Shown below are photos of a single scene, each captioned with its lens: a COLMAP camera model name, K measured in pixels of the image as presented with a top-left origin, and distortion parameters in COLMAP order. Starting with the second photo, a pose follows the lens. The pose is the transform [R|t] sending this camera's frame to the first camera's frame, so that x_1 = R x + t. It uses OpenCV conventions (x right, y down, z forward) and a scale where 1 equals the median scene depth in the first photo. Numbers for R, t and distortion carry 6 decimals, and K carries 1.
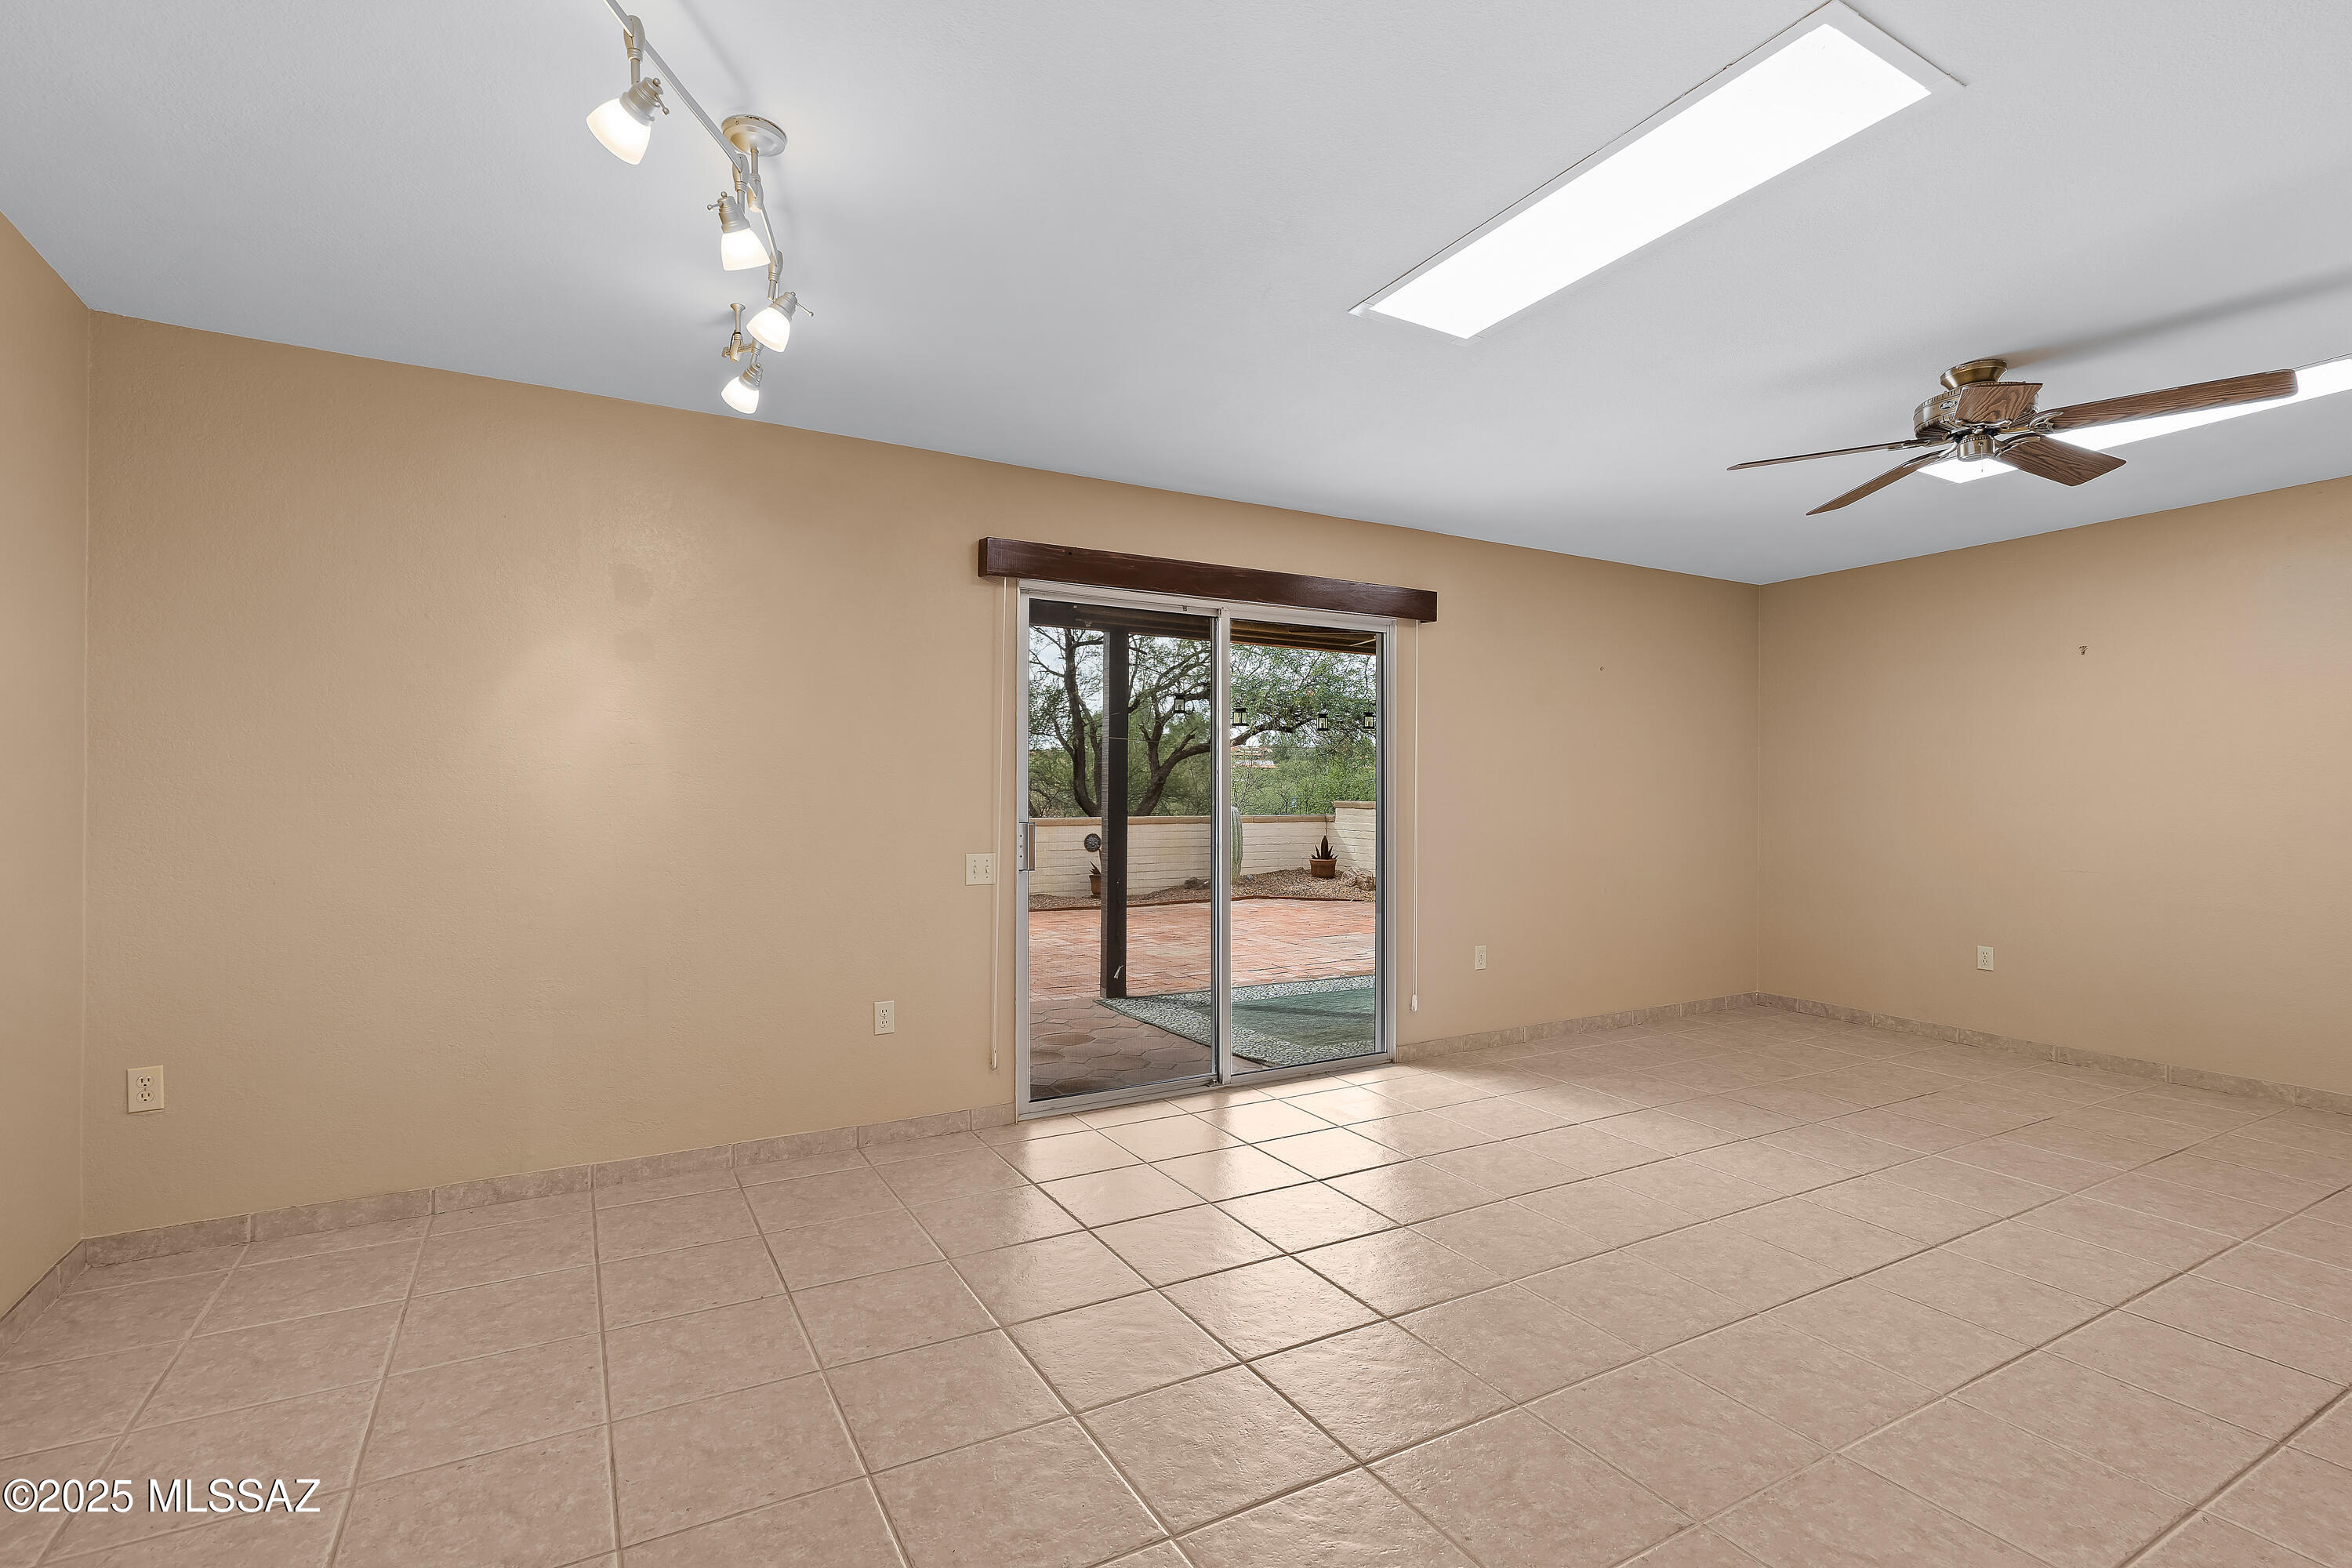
lens RADIAL K [[1086.7, 0, 1184.5], [0, 1086.7, 759.7], [0, 0, 1]] dist [-0.005794, 0.002261]
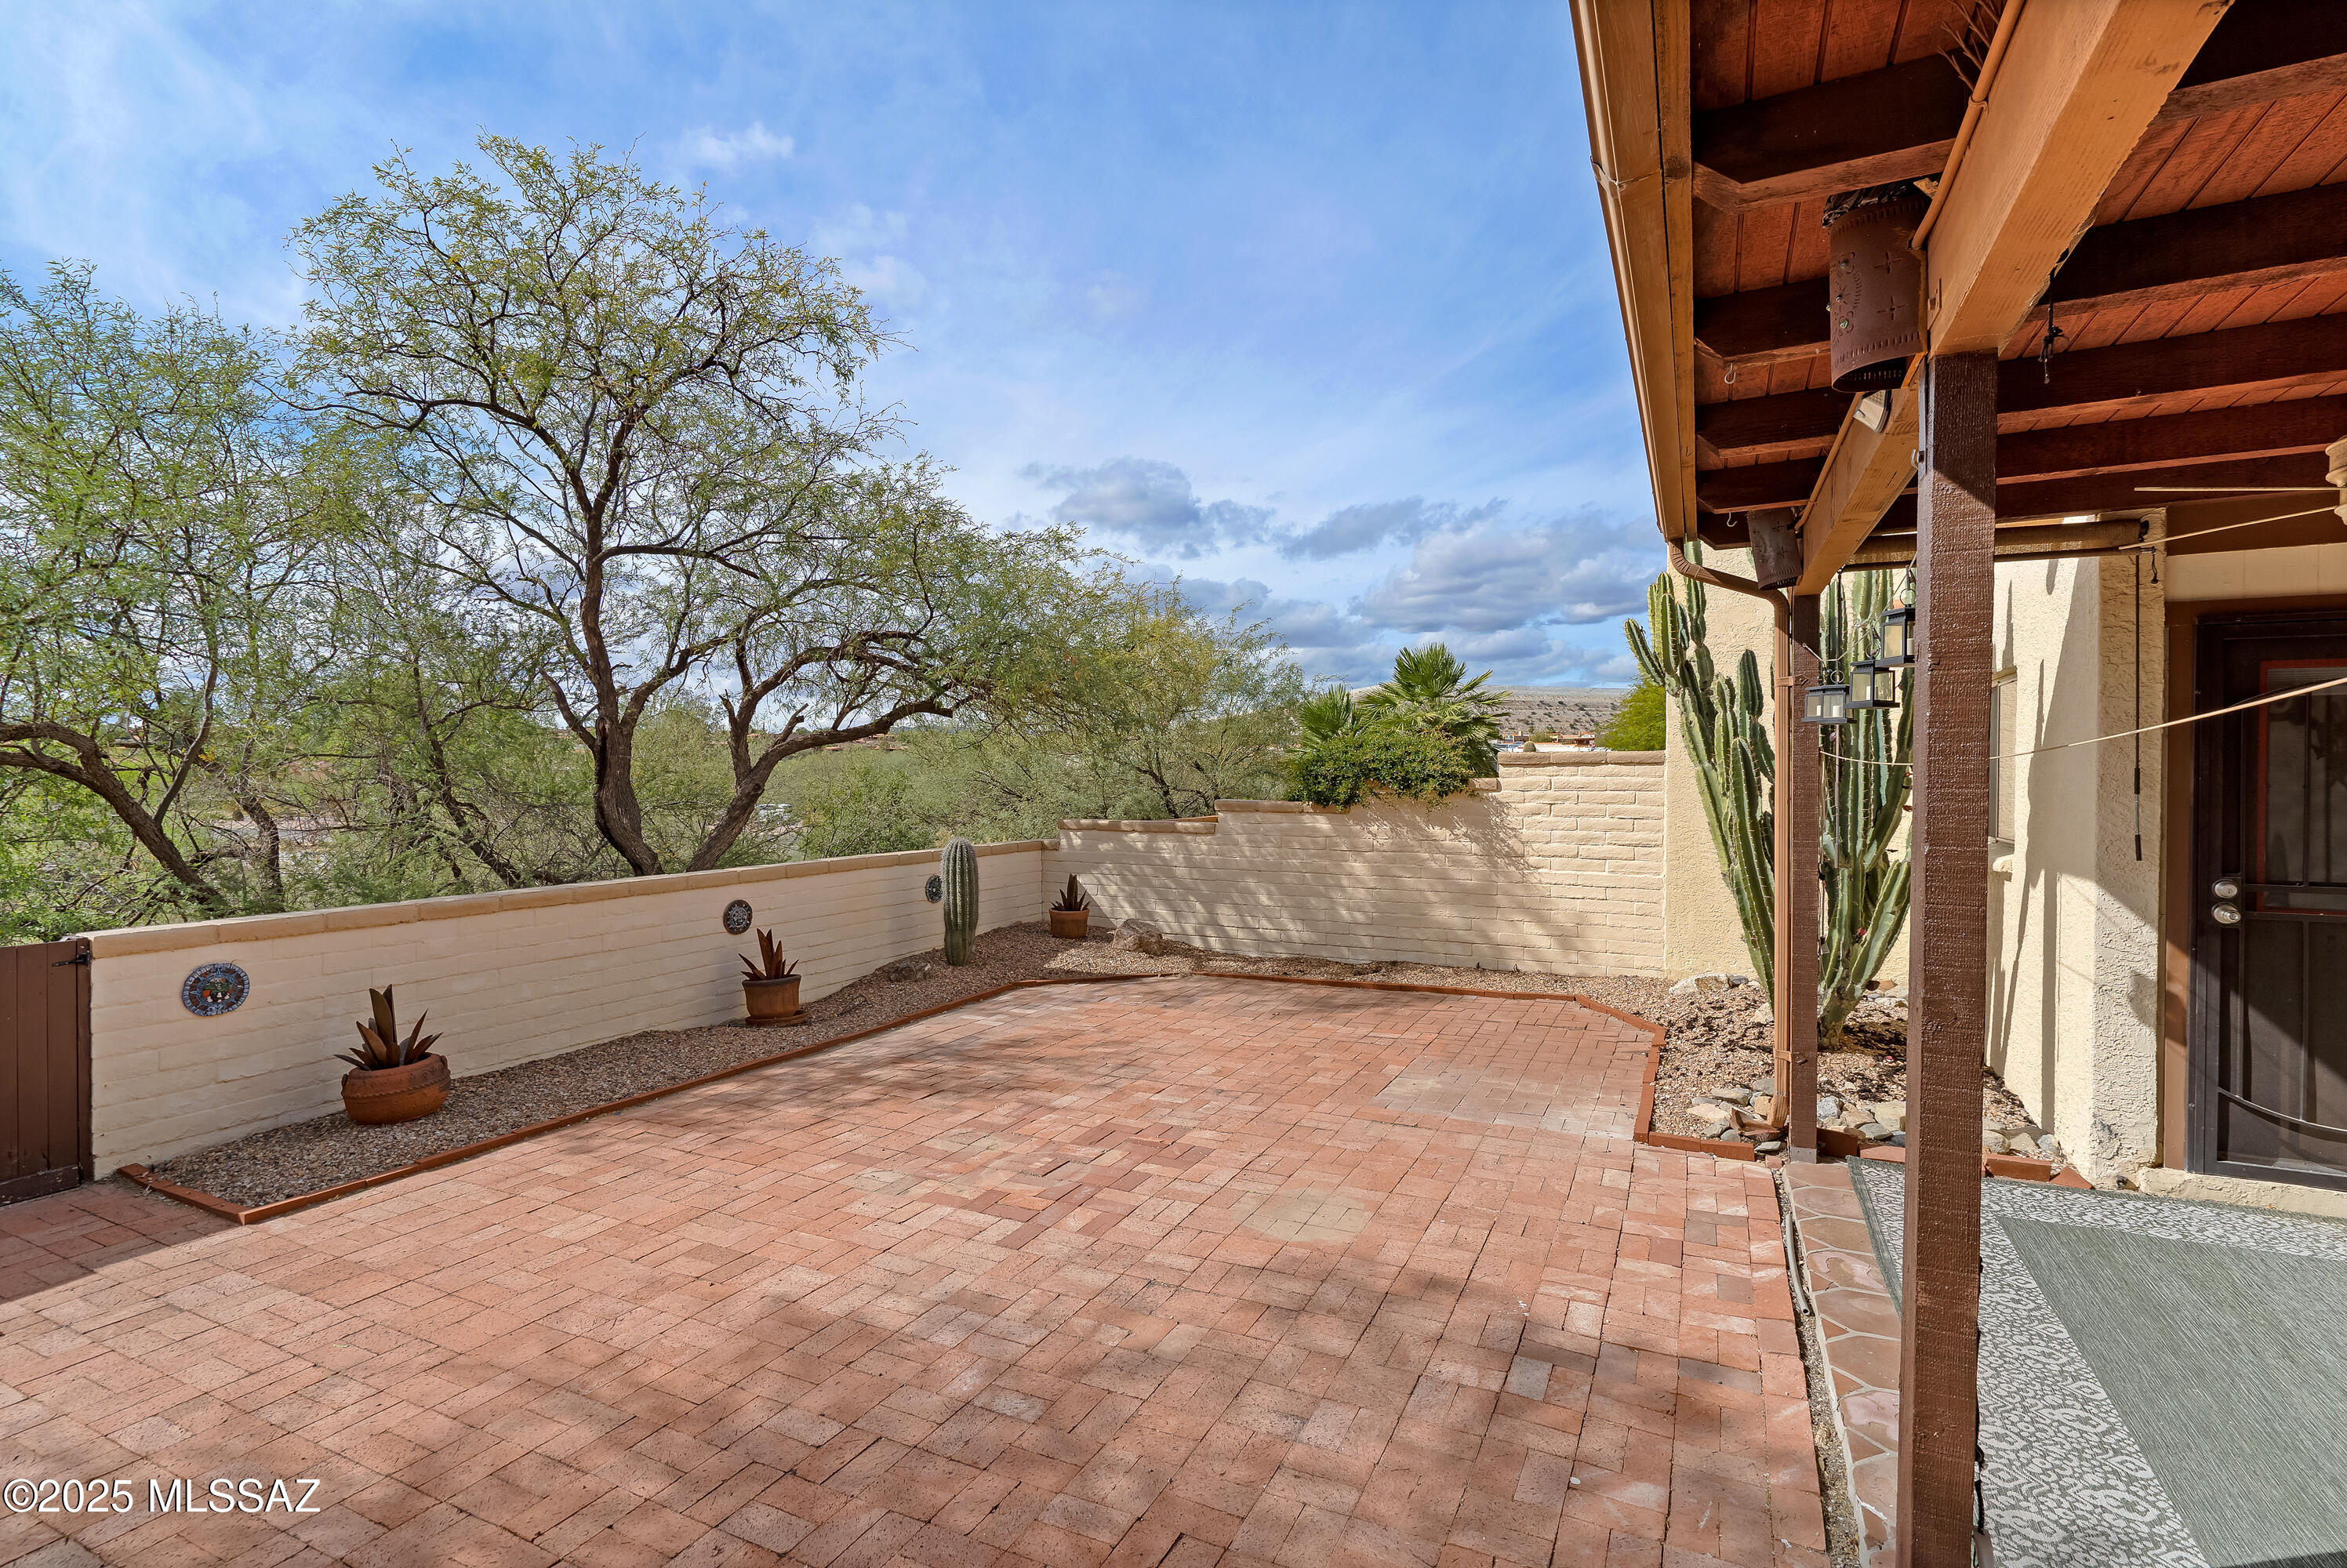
lens RADIAL K [[1084.3, 0, 1165.3], [0, 1084.3, 778.9], [0, 0, 1]] dist [-0.005794, 0.002261]
pose [[0.835659, -0.001408, 0.549246, -0.164964], [-0.014478, 0.999593, 0.024591, -0.005610], [-0.549057, -0.028502, 0.835299, 0.367619]]
